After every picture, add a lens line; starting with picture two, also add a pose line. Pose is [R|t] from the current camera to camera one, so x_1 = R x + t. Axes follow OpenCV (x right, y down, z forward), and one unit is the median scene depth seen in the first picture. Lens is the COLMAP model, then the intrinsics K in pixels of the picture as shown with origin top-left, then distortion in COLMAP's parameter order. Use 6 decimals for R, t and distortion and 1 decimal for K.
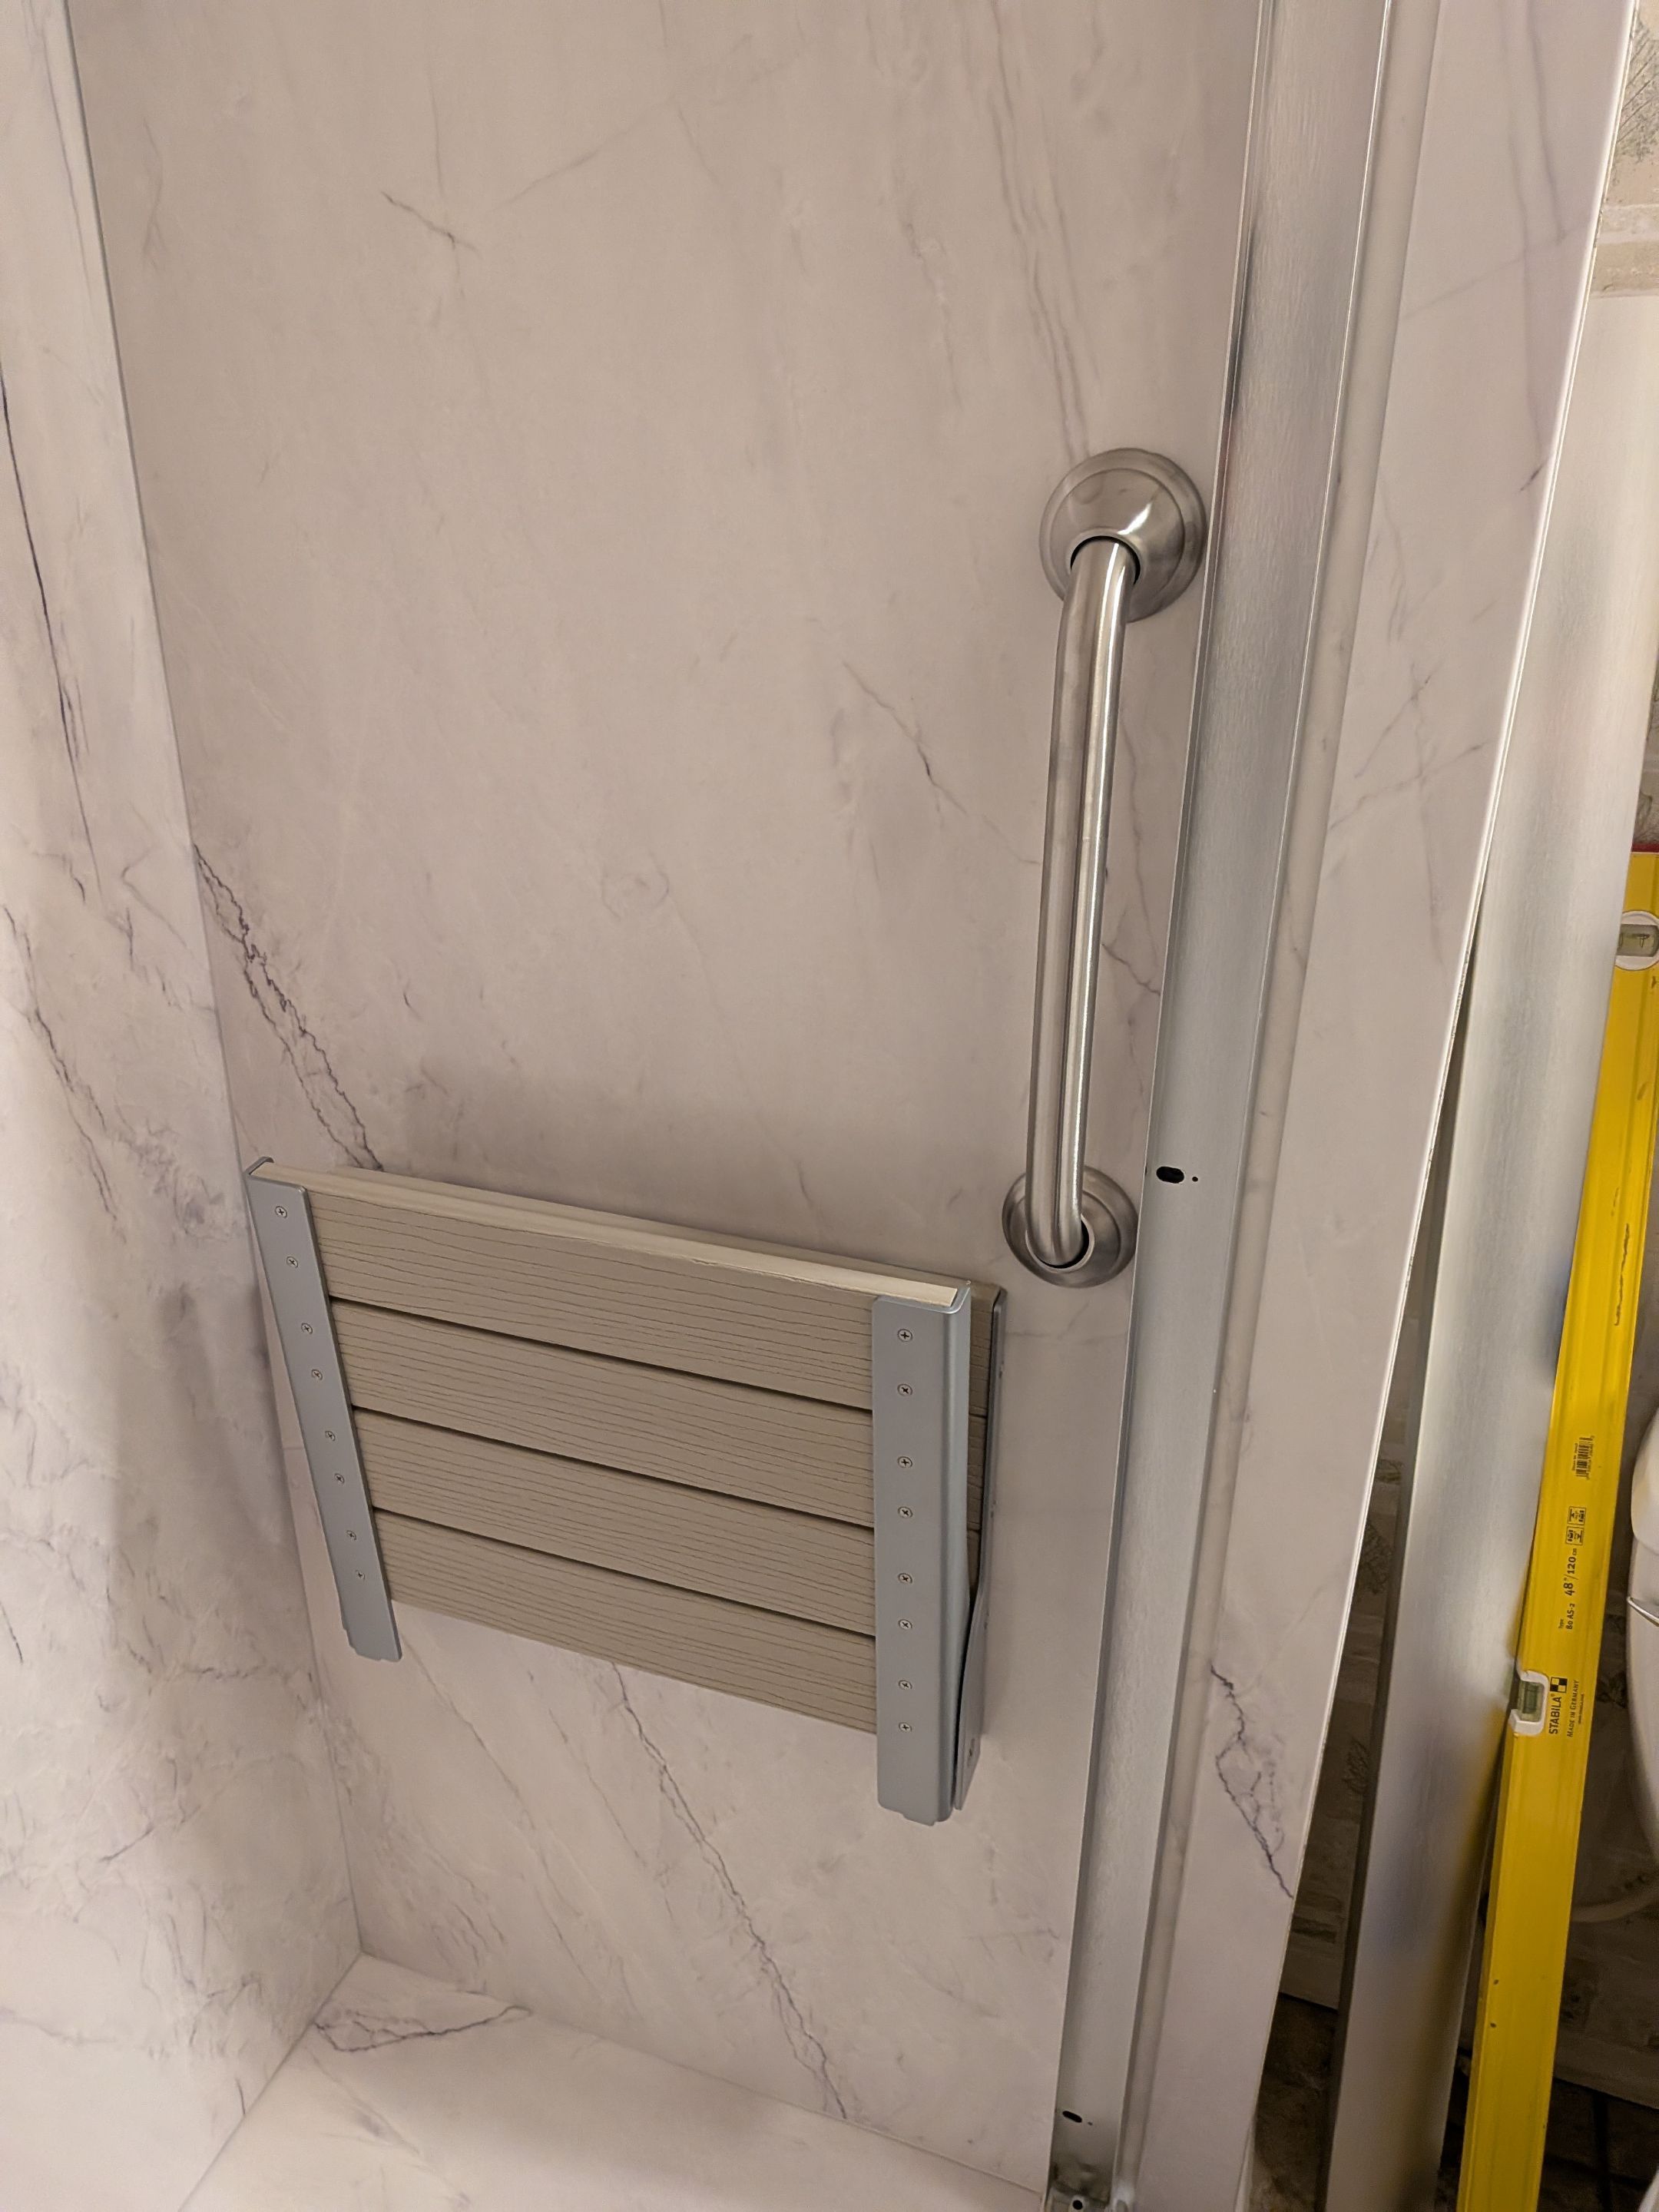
lens RADIAL K [[1601.1, 0, 812.5], [0, 1601.1, 1095.1], [0, 0, 1]] dist [0.019616, -0.015405]
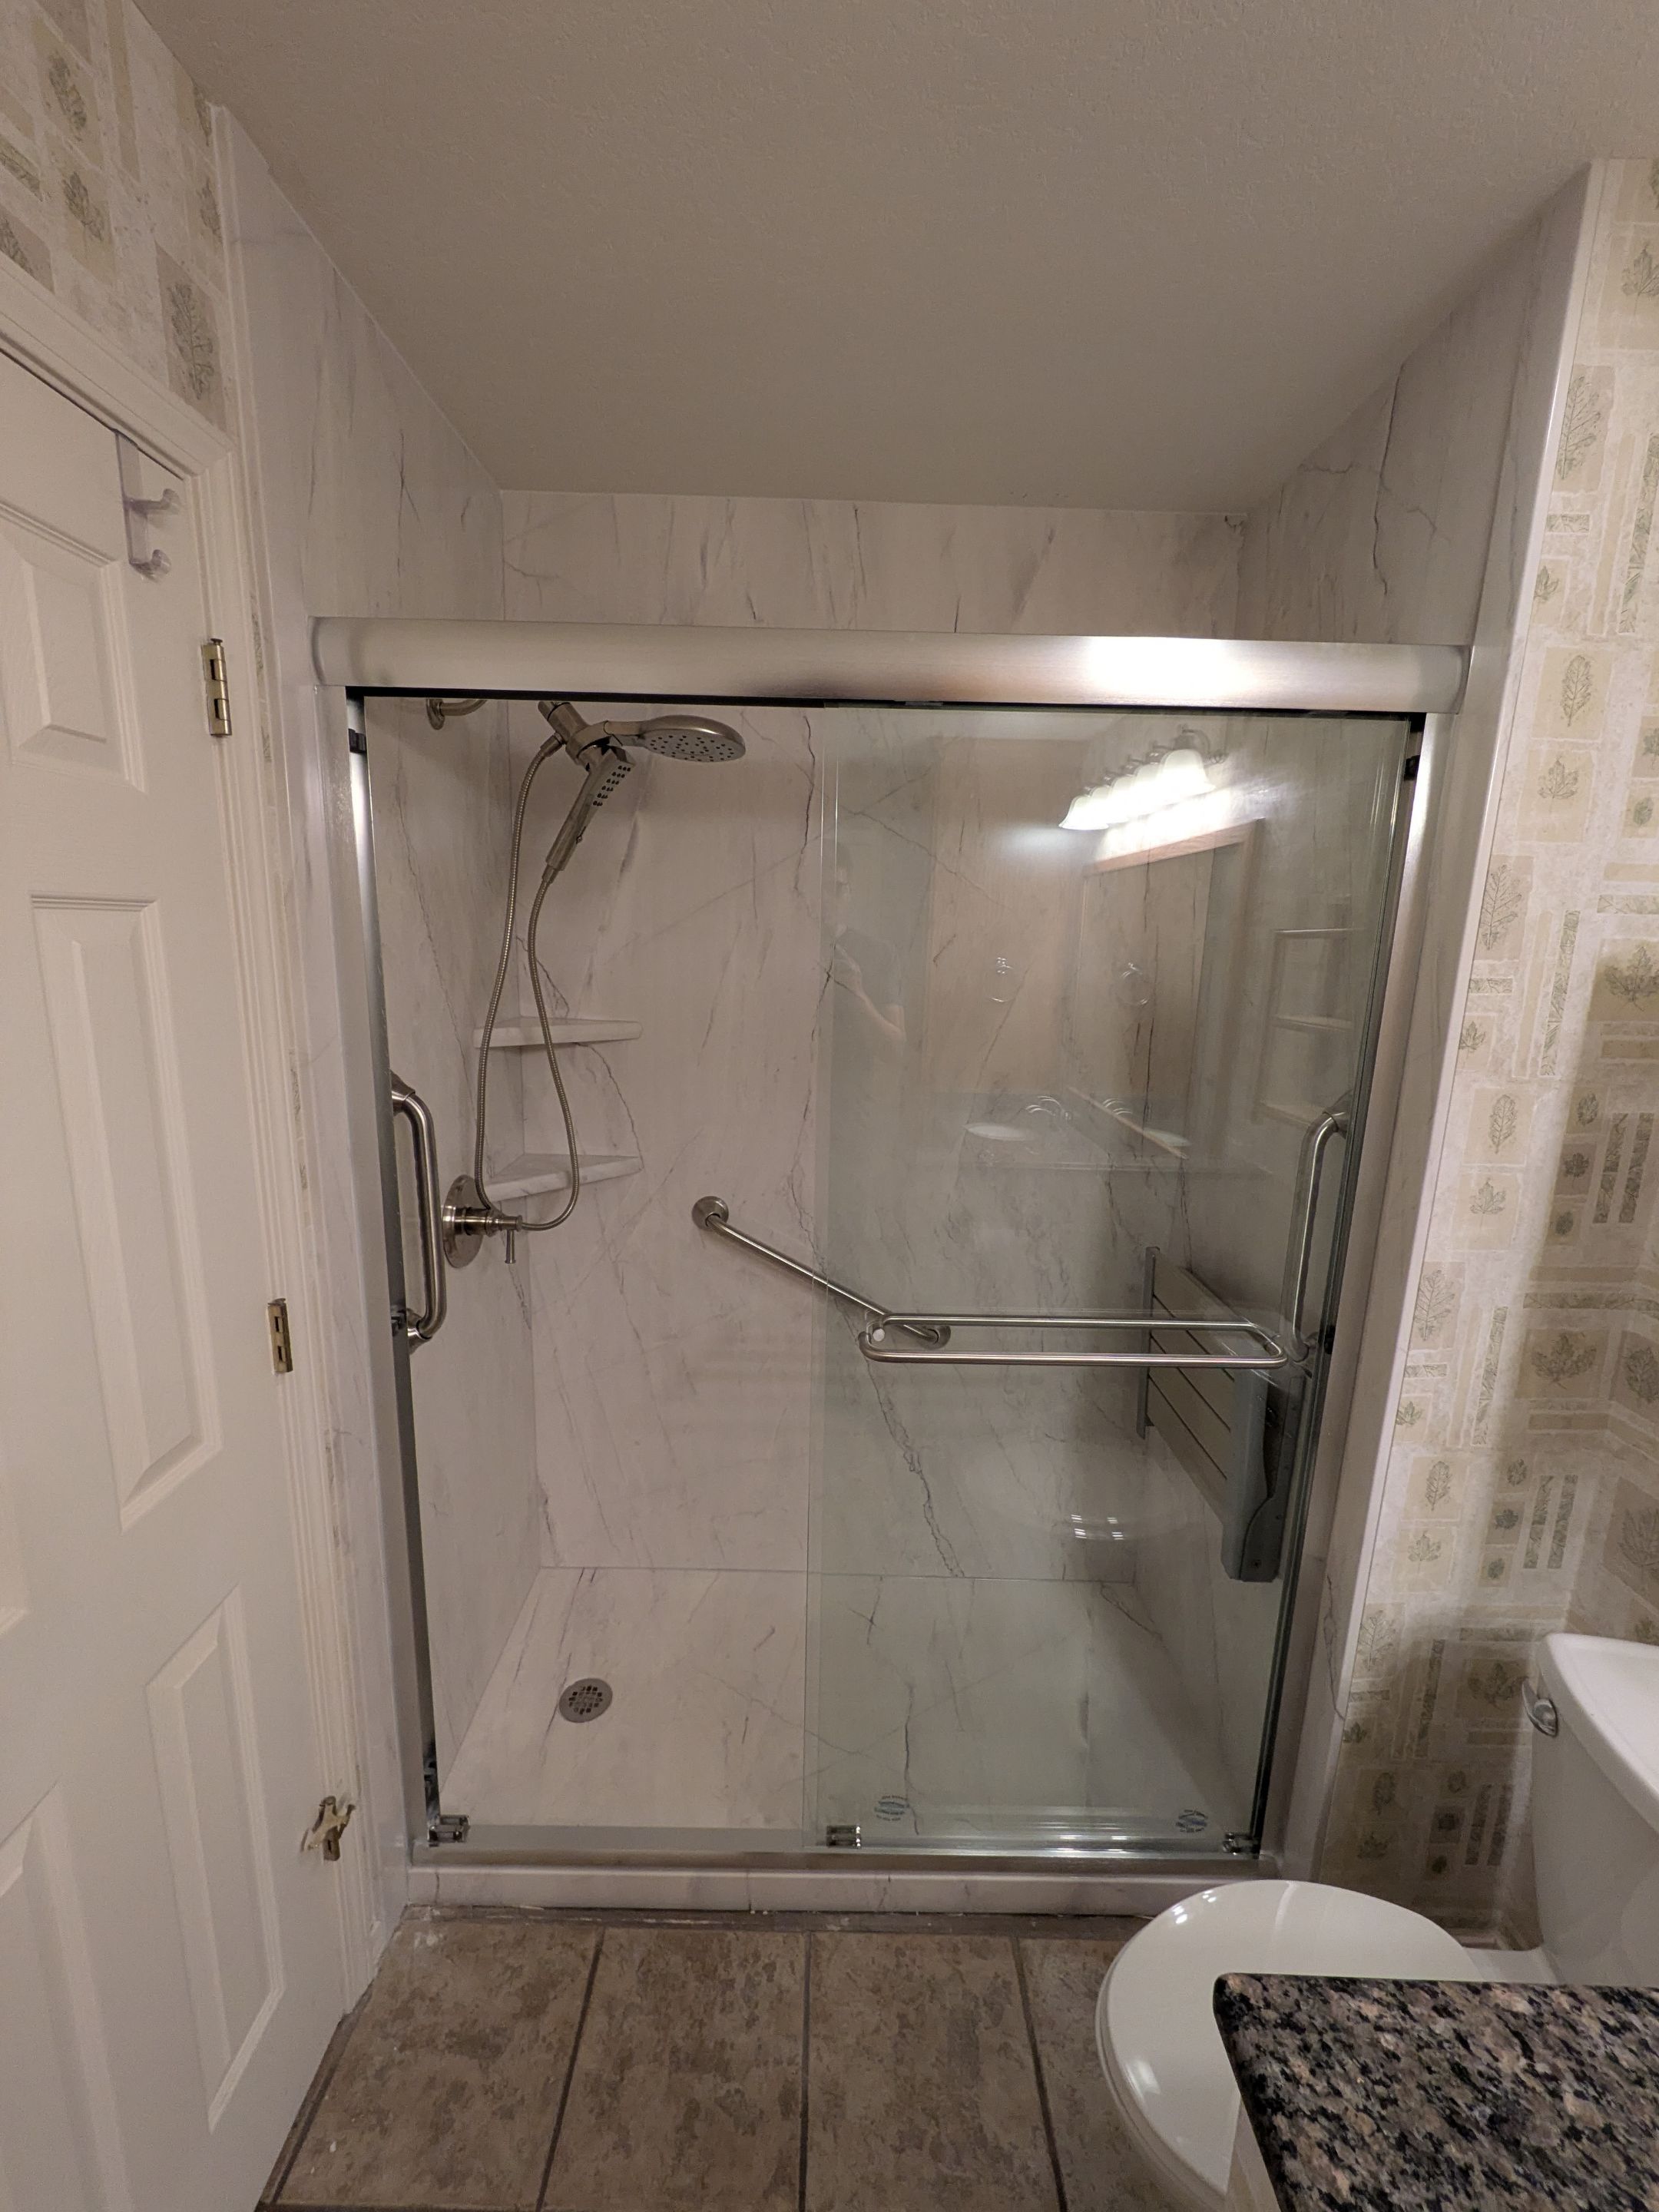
lens RADIAL K [[882.1, 0, 824.3], [0, 882.1, 1100.4], [0, 0, 1]] dist [-0.001988, 0.000832]
pose [[0.342737, 0.179056, -0.922209, 1.016619], [-0.412437, 0.910682, 0.023536, -0.002305], [0.844054, 0.372286, 0.385974, -0.359138]]
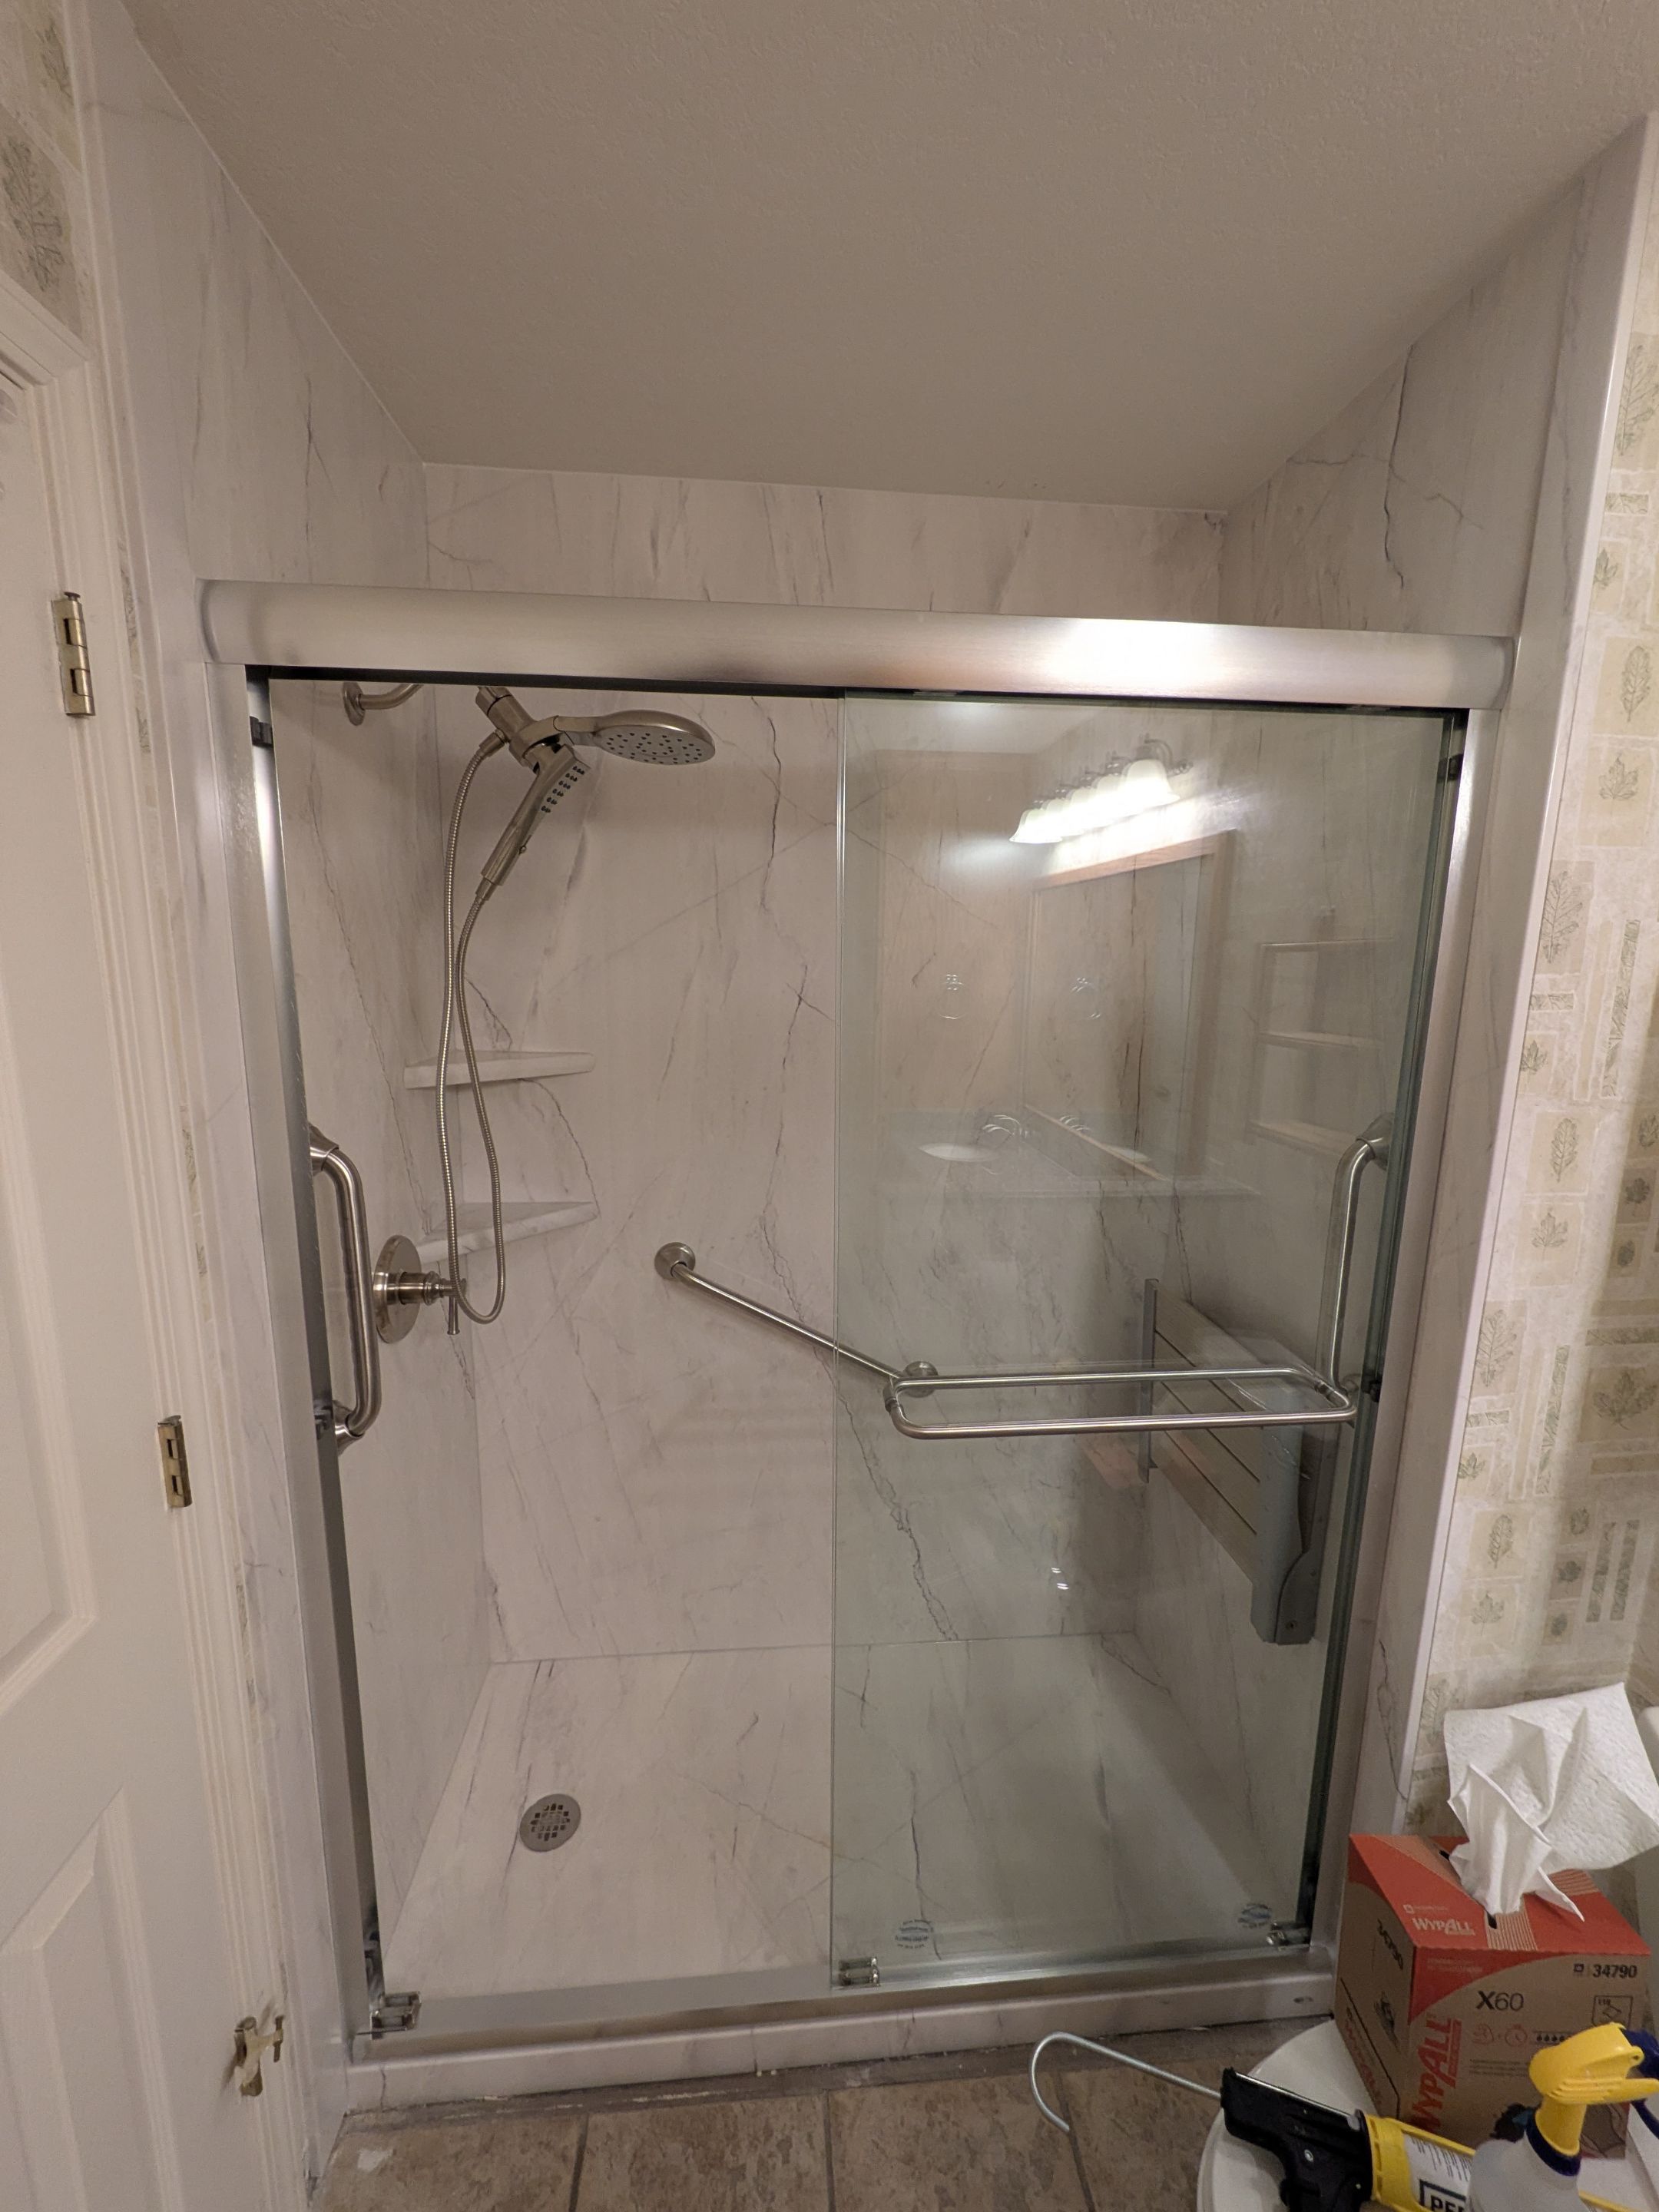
lens RADIAL K [[882.1, 0, 826.4], [0, 882.1, 1101.6], [0, 0, 1]] dist [-0.001988, 0.000832]
pose [[0.420665, 0.152545, -0.894299, 0.851515], [-0.387139, 0.921685, -0.024888, 0.004776], [0.820466, 0.356687, 0.446777, -0.382845]]
